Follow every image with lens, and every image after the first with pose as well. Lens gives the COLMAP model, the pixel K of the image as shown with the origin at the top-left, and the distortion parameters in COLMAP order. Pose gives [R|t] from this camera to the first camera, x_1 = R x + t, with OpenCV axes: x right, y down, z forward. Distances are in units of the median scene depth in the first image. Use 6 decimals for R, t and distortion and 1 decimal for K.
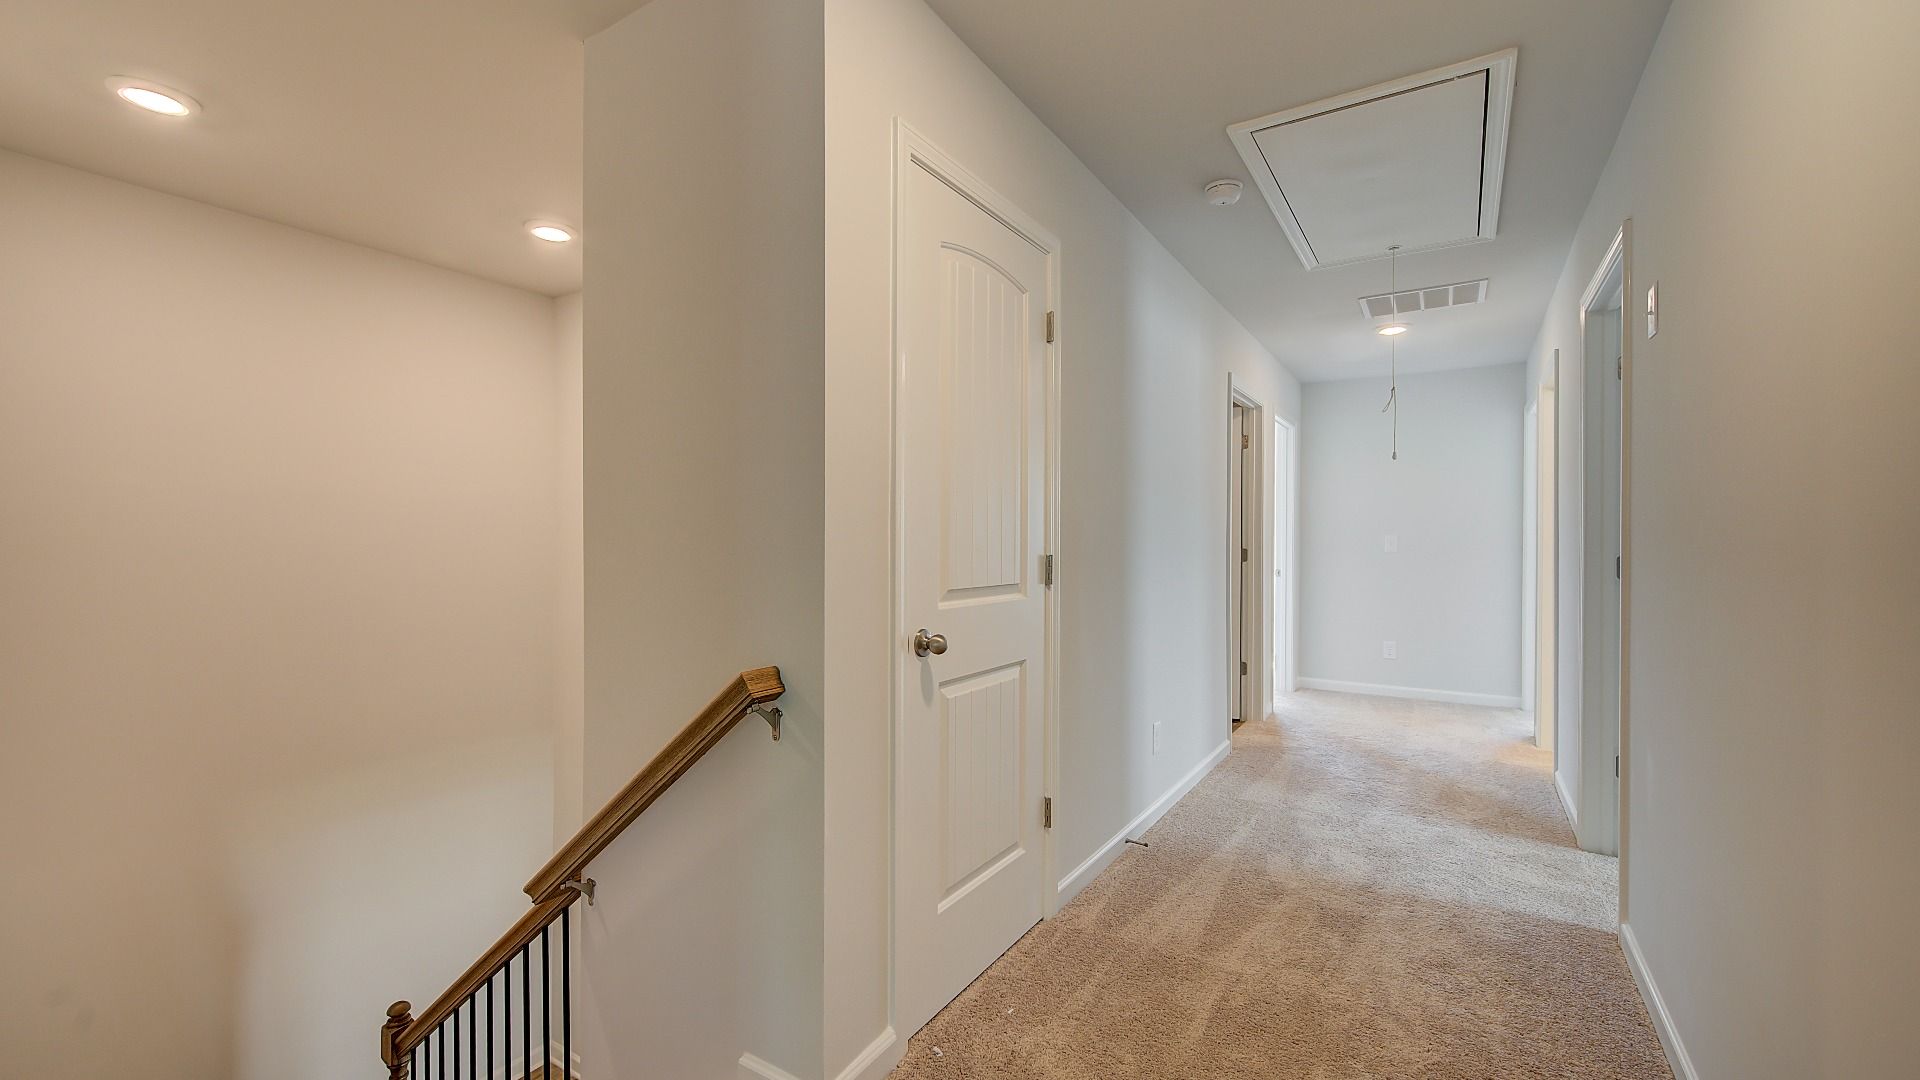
lens RADIAL K [[770.8, 0, 964.8], [0, 770.8, 538.1], [0, 0, 1]] dist [0.003460, 0.000065]
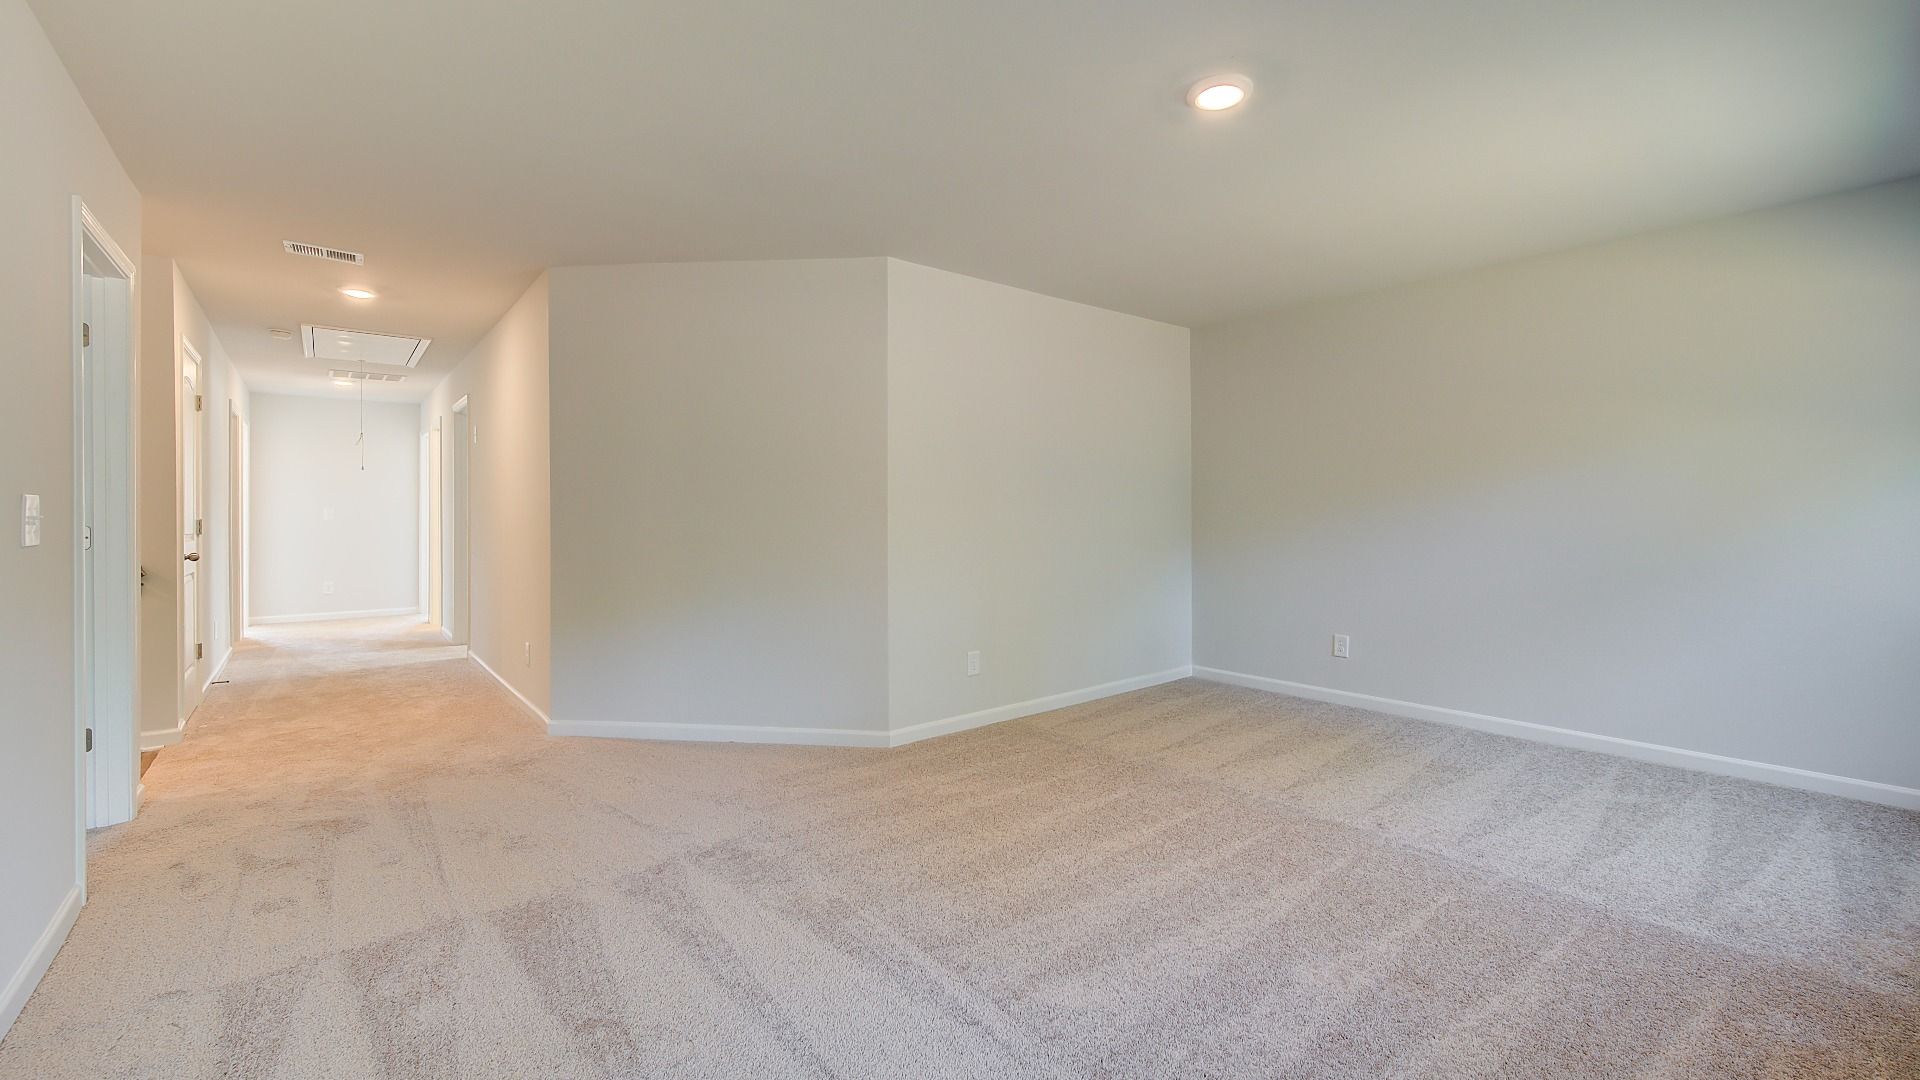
lens RADIAL K [[775.0, 0, 960.8], [0, 775.0, 528.8], [0, 0, 1]] dist [0.001559, -0.000427]
pose [[0.309864, -0.018243, 0.950606, -0.598795], [-0.004279, 0.999779, 0.020582, -0.001639], [-0.950771, -0.010445, 0.309717, -0.743810]]
